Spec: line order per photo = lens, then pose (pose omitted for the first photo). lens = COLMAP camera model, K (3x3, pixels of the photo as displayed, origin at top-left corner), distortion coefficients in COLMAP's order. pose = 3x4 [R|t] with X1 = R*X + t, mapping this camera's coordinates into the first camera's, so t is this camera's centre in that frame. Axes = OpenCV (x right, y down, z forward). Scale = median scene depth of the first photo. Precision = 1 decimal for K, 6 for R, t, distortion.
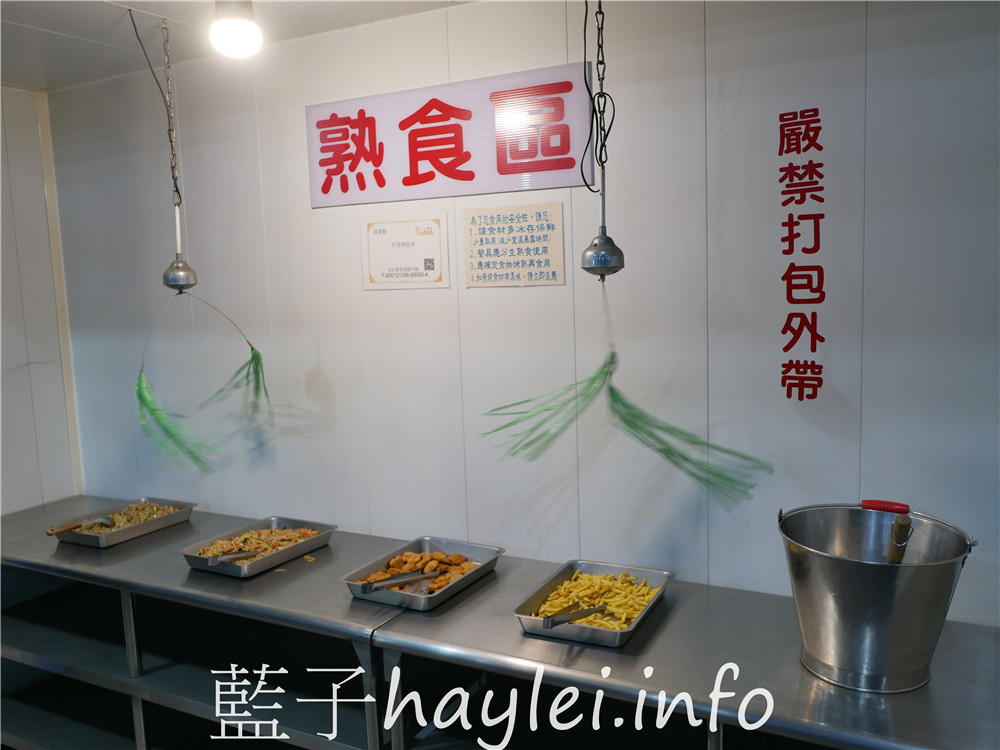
lens RADIAL K [[888.9, 0, 500.0], [0, 888.9, 375.0], [0, 0, 1]] dist [-0.019640, -0.008903]
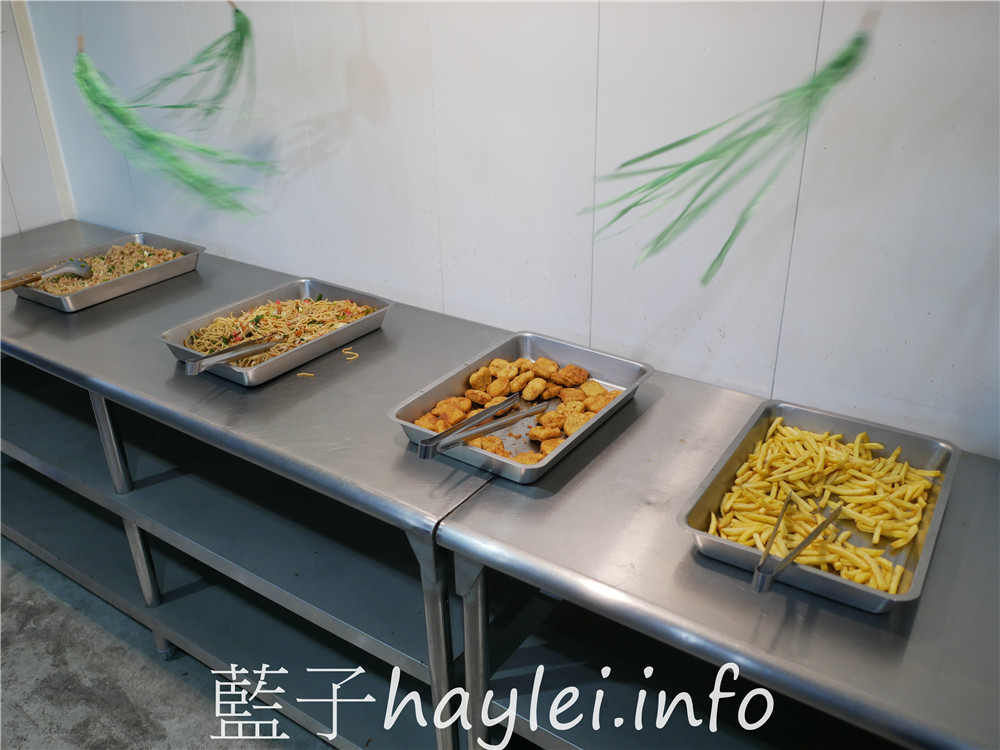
lens RADIAL K [[888.9, 0, 500.0], [0, 888.9, 375.0], [0, 0, 1]] dist [-0.019640, -0.008903]
pose [[0.994431, 0.061393, -0.085661, -0.047073], [-0.029634, 0.942897, 0.331764, -0.002781], [0.101137, -0.327378, 0.939465, 0.395749]]
